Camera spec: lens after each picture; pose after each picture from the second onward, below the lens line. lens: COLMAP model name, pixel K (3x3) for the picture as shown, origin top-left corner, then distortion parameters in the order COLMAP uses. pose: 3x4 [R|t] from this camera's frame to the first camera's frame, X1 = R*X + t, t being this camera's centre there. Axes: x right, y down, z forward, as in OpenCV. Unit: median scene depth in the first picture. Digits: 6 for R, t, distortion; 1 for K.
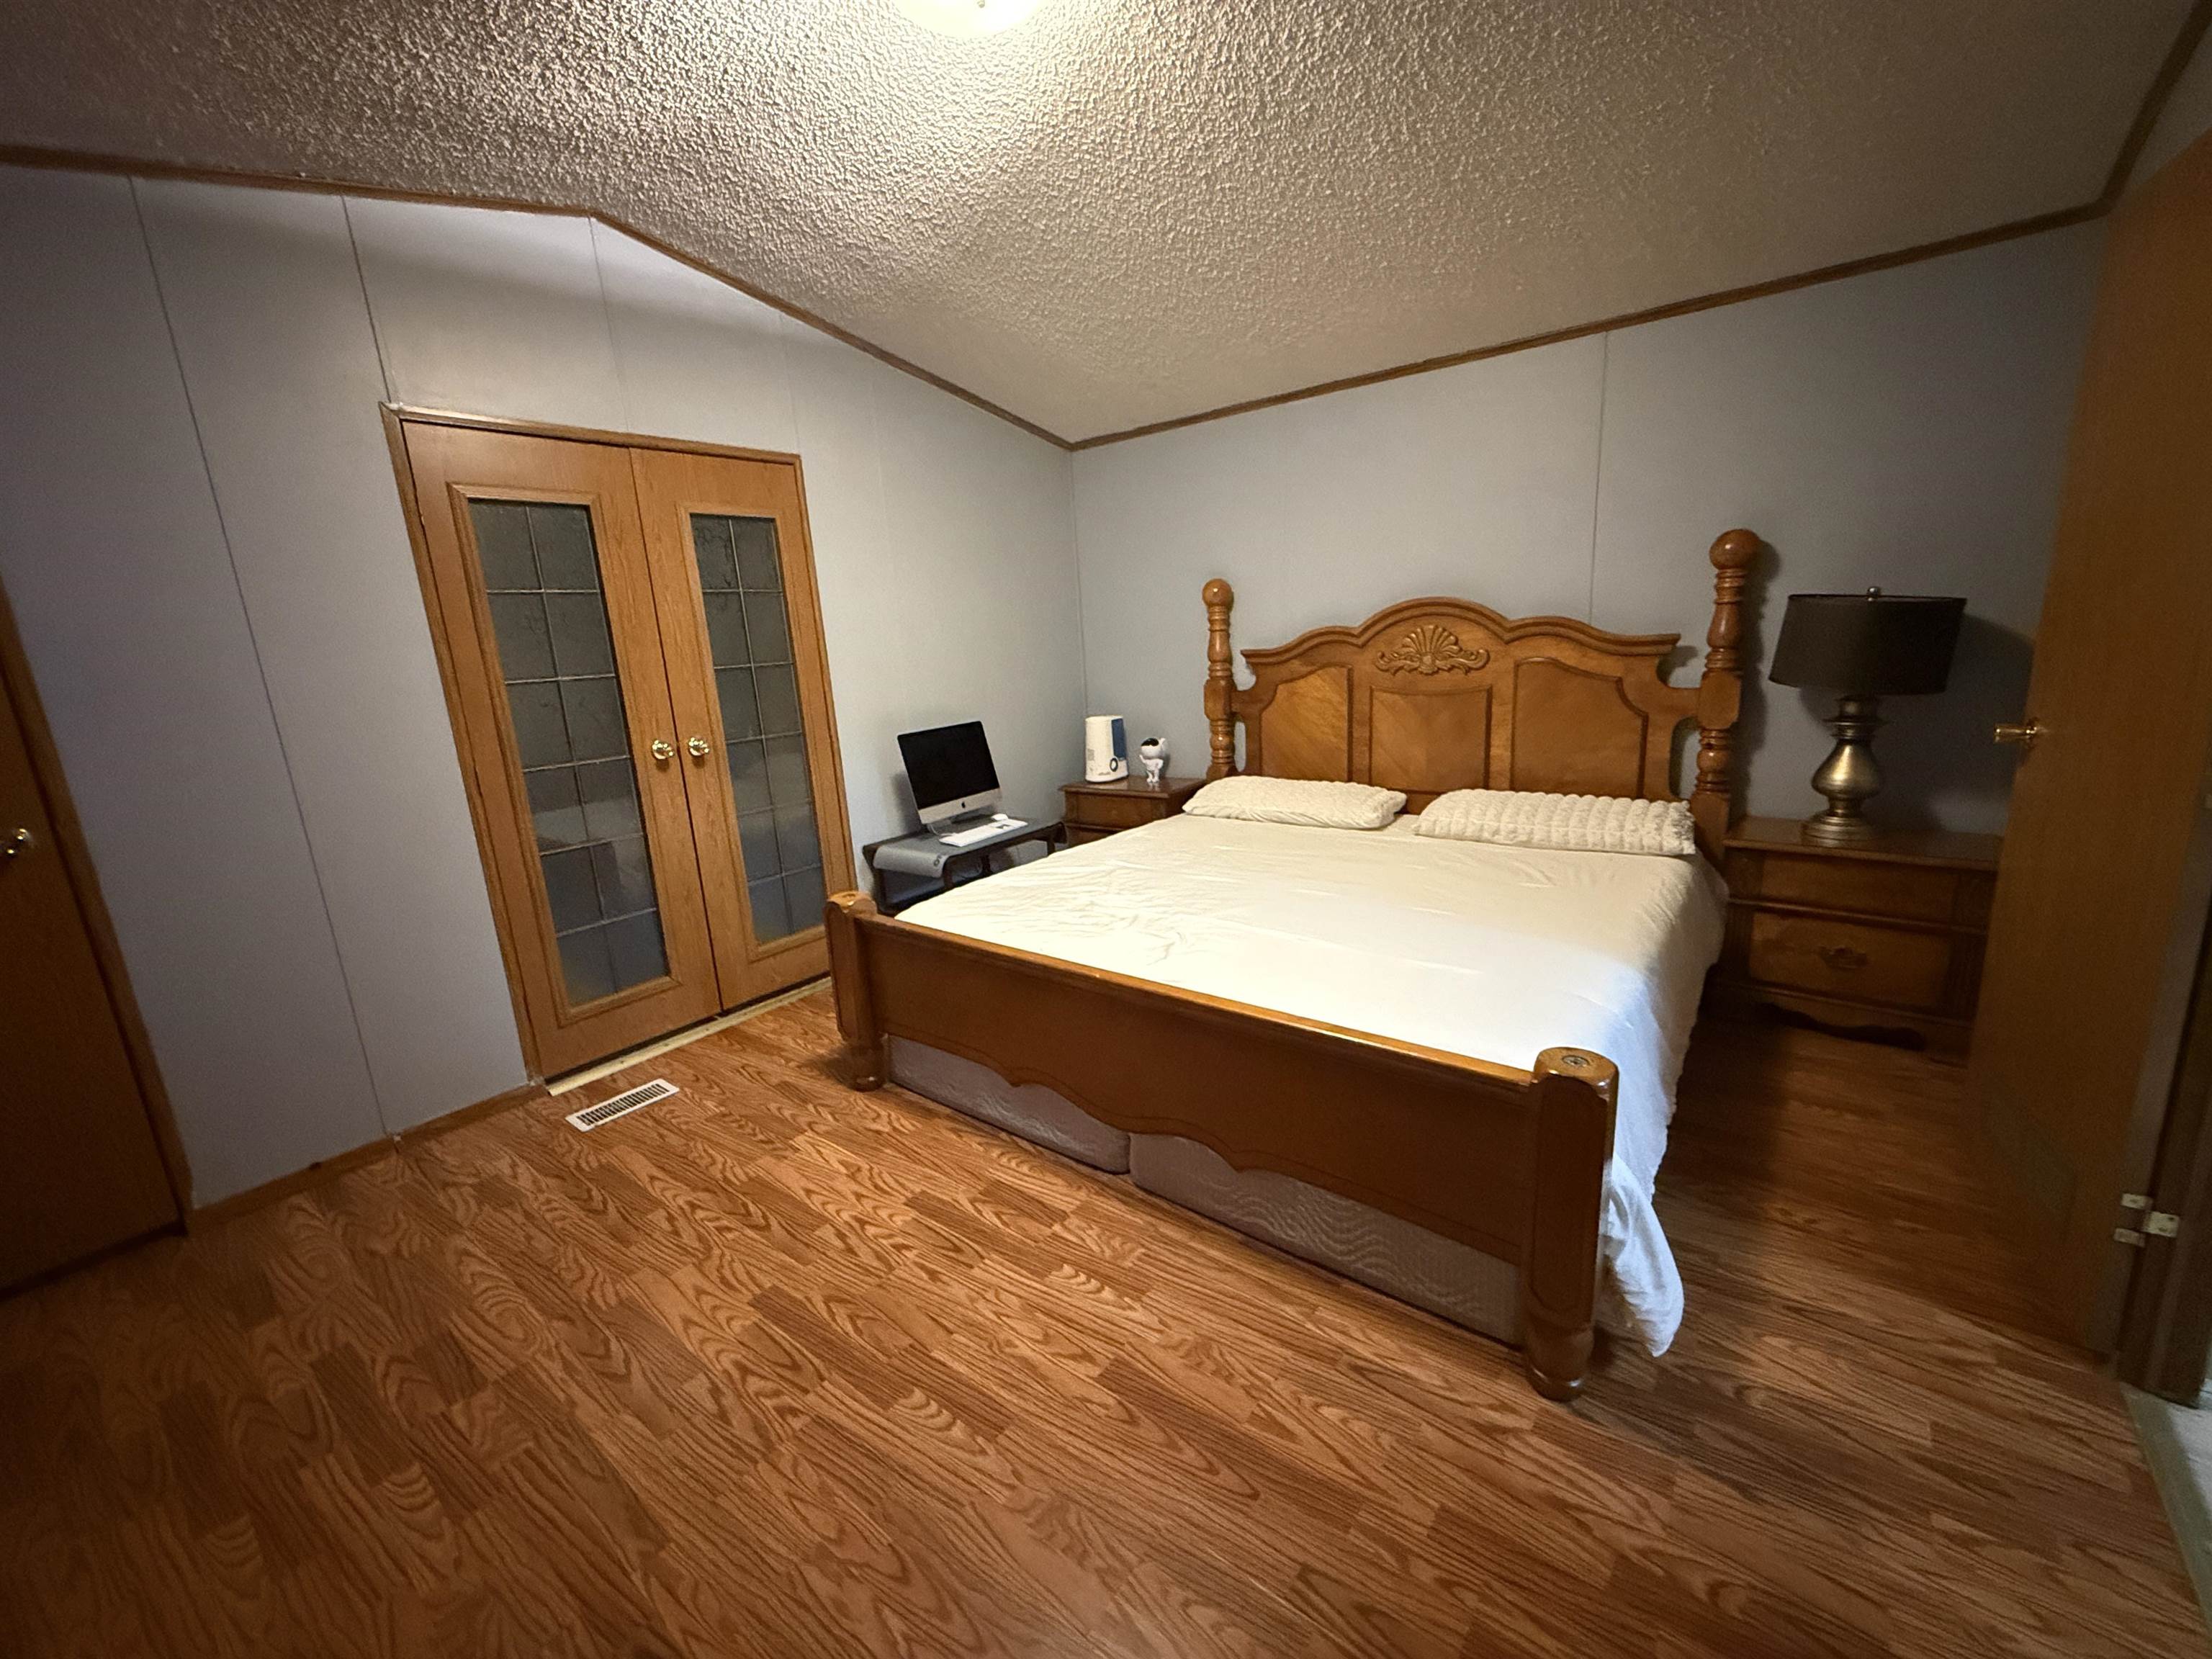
lens RADIAL K [[864.3, 0, 1106.0], [0, 864.3, 829.5], [0, 0, 1]] dist [-0.001954, -0.000582]
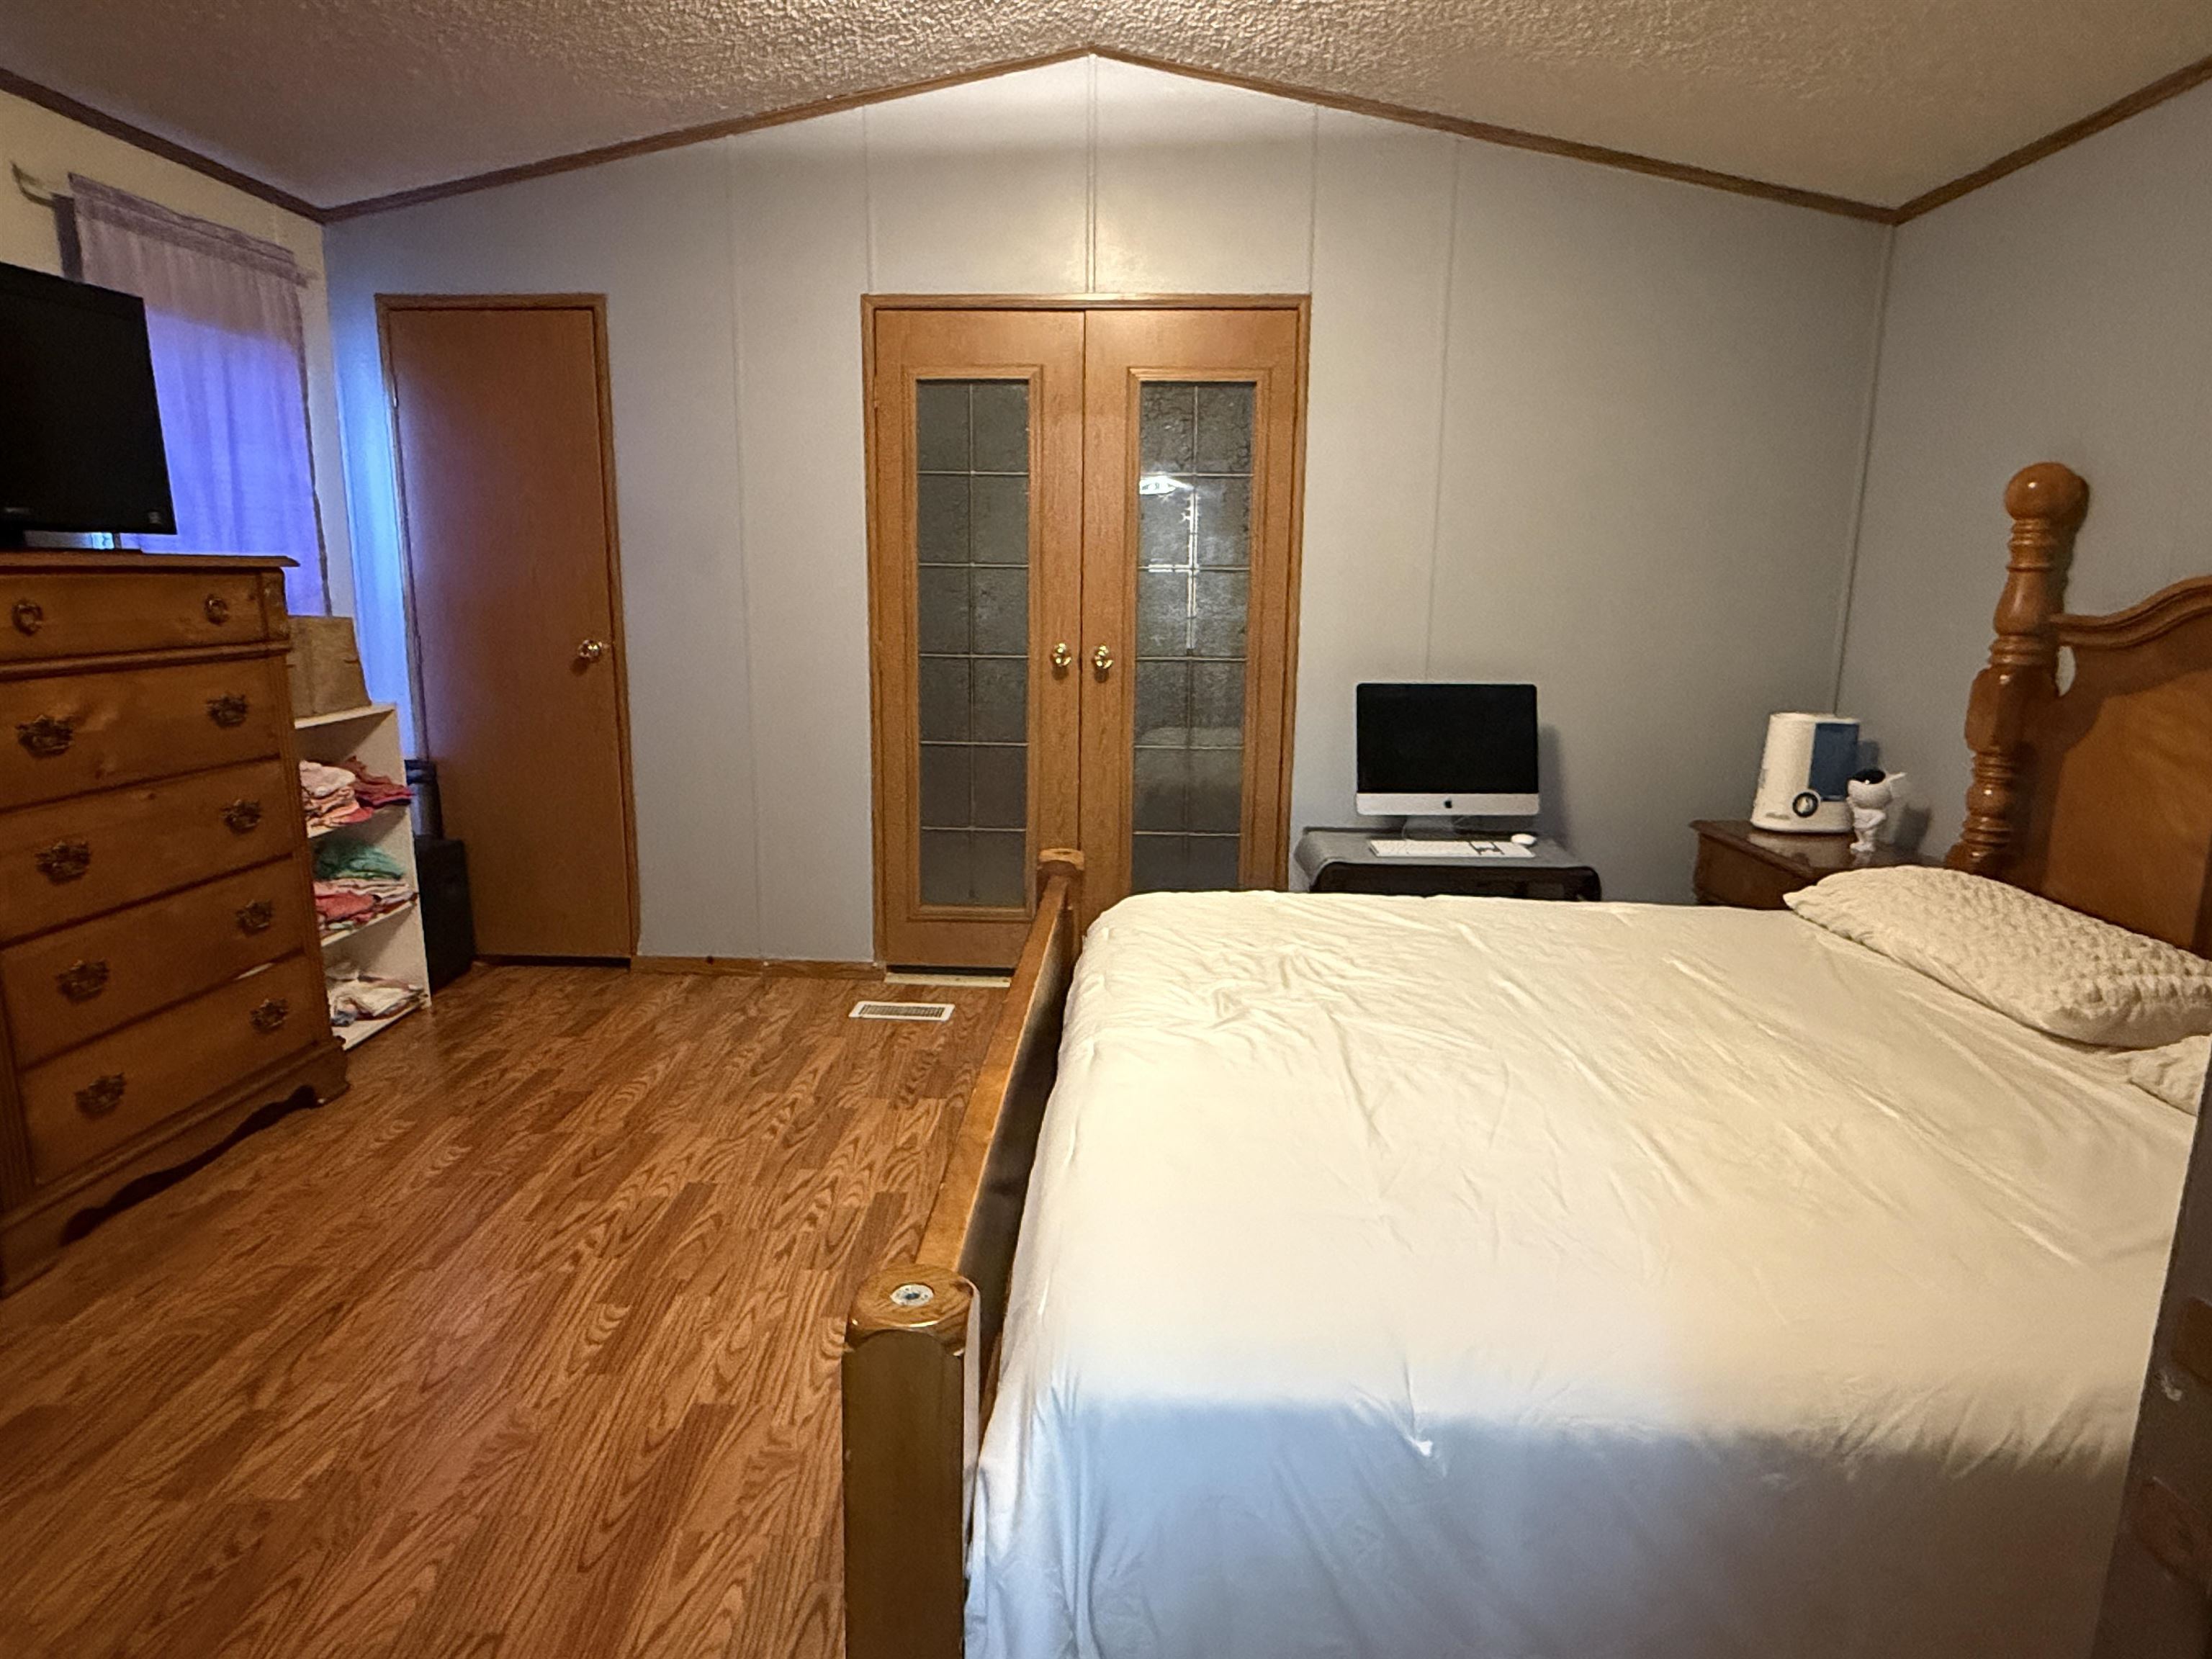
lens RADIAL K [[1289.6, 0, 1106.0], [0, 1289.6, 829.5], [0, 0, 1]] dist [0.006591, -0.002363]
pose [[0.590091, 0.225461, -0.775216, 0.632128], [-0.226209, 0.967925, 0.109318, -0.082181], [0.774998, 0.110854, 0.622165, 0.267702]]
